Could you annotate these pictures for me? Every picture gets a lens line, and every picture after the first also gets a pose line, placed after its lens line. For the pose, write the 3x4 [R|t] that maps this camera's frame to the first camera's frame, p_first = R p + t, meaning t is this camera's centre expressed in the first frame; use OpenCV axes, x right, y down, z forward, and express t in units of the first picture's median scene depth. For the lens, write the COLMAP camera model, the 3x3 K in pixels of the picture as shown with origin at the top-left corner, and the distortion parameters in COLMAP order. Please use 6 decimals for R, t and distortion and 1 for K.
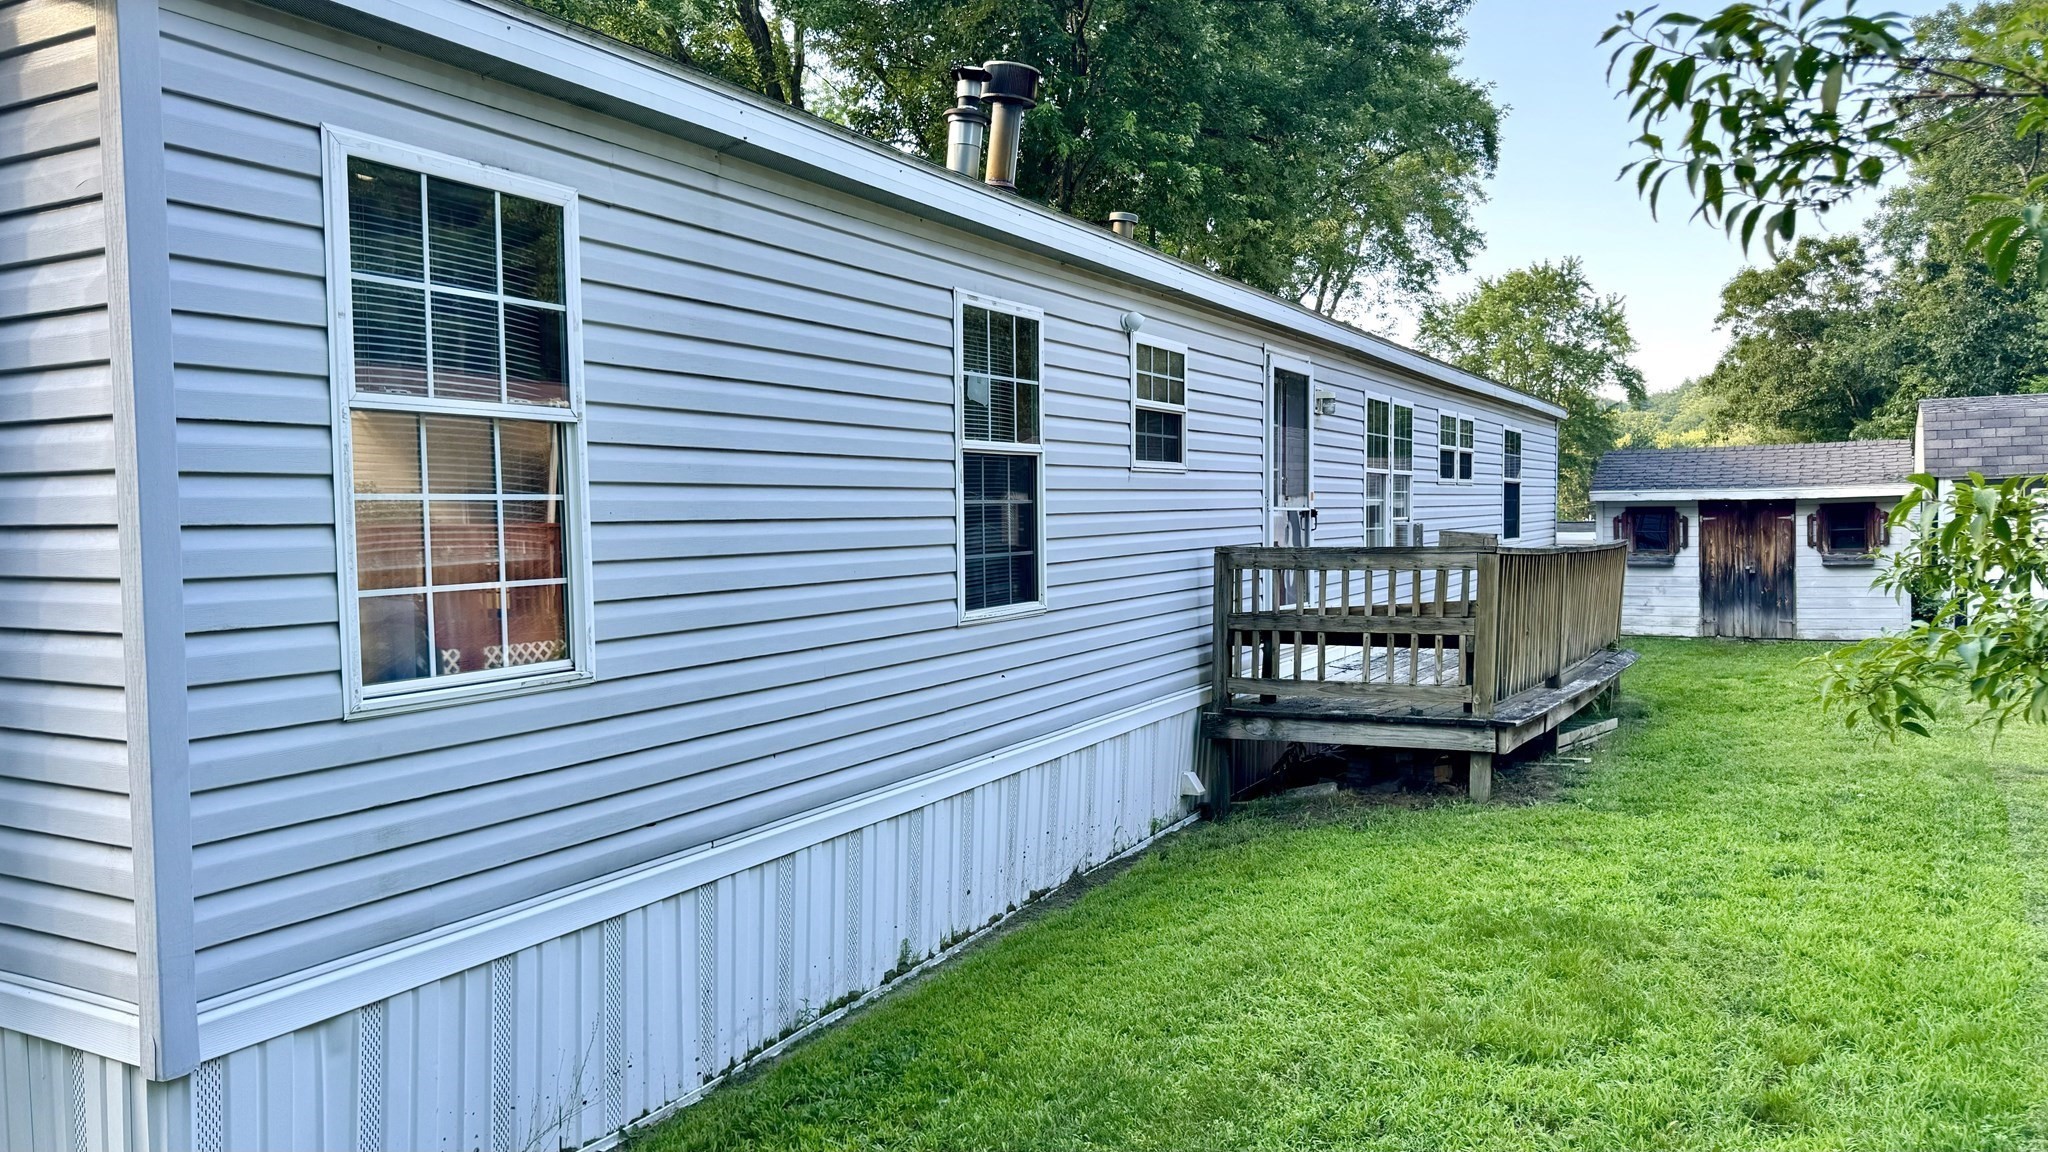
lens RADIAL K [[1463.9, 0, 1011.9], [0, 1463.9, 582.9], [0, 0, 1]] dist [0.048246, -0.001486]
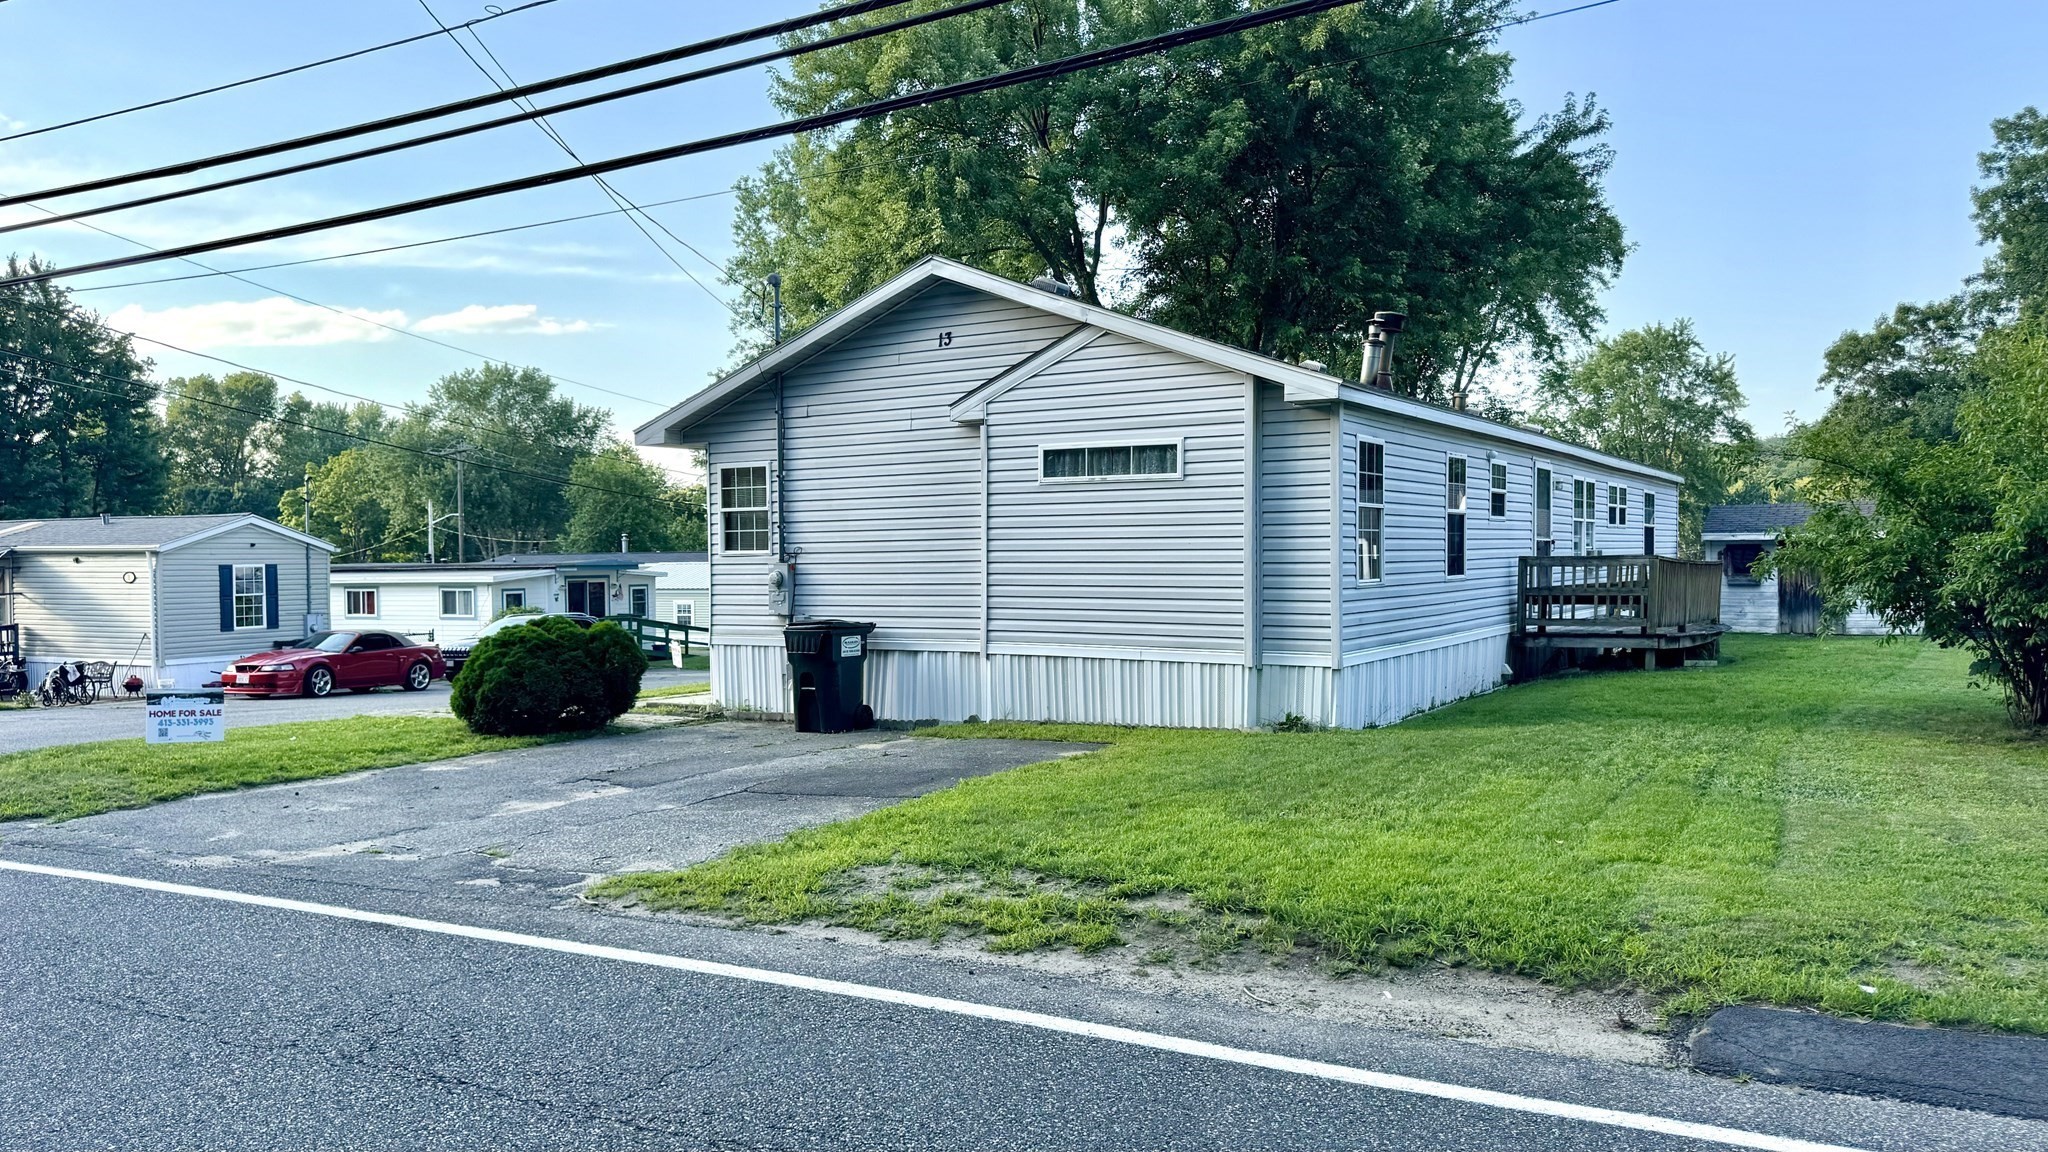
lens RADIAL K [[1463.9, 0, 1035.9], [0, 1463.9, 574.6], [0, 0, 1]] dist [0.048246, -0.001486]
pose [[0.998700, 0.009222, -0.050130, -0.065489], [-0.010872, 0.999405, -0.032745, 0.011499], [0.049798, 0.033248, 0.998206, -0.167555]]
